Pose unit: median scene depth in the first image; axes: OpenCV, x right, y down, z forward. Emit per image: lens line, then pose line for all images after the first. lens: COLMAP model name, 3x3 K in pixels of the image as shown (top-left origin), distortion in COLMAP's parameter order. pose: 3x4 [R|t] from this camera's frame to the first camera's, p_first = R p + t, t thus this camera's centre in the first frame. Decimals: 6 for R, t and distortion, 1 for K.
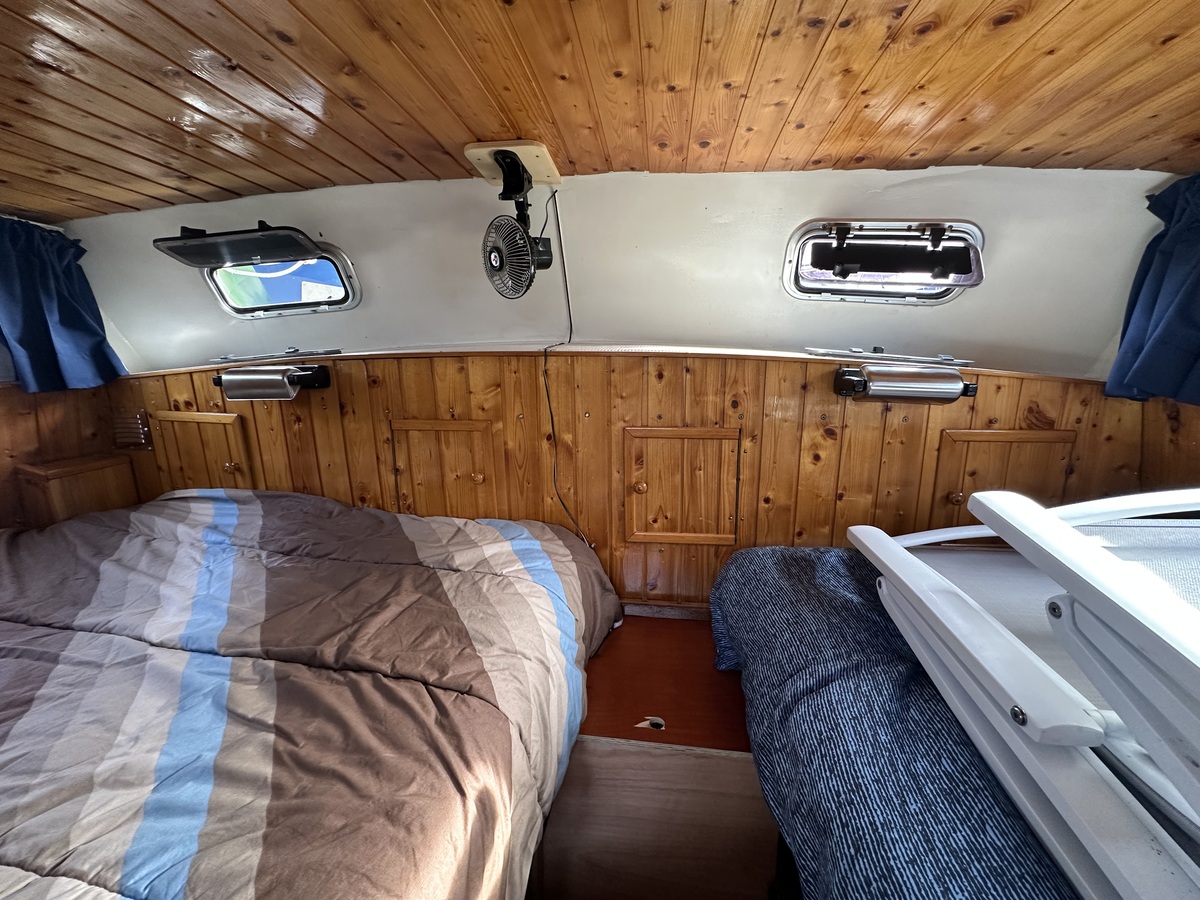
lens RADIAL K [[478.6, 0, 600.0], [0, 478.6, 450.0], [0, 0, 1]] dist [-0.004195, 0.000751]
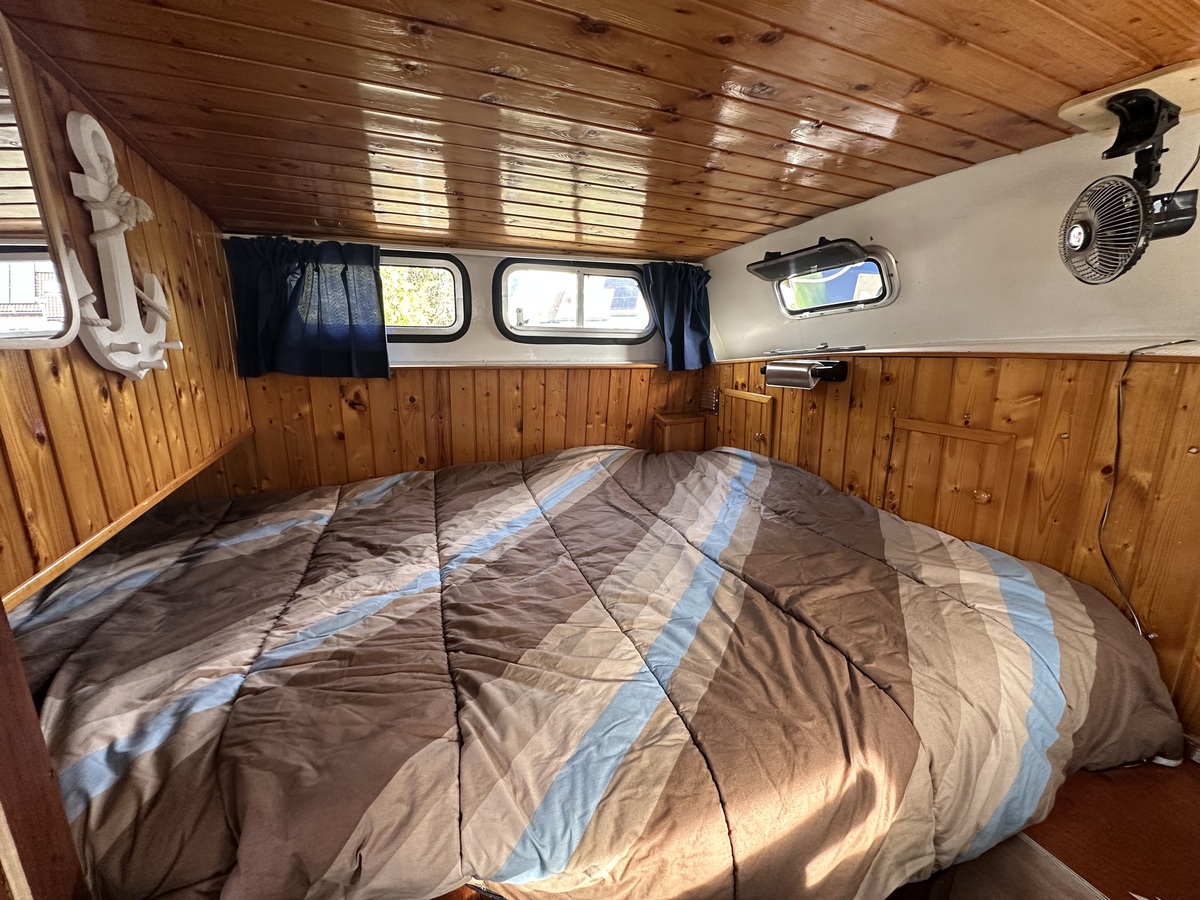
lens RADIAL K [[478.6, 0, 600.0], [0, 478.6, 450.0], [0, 0, 1]] dist [-0.004195, 0.000751]
pose [[0.525340, 0.192251, -0.828889, 0.097871], [-0.171158, 0.978106, 0.118382, -0.010380], [0.833500, 0.079680, 0.546743, -0.075375]]
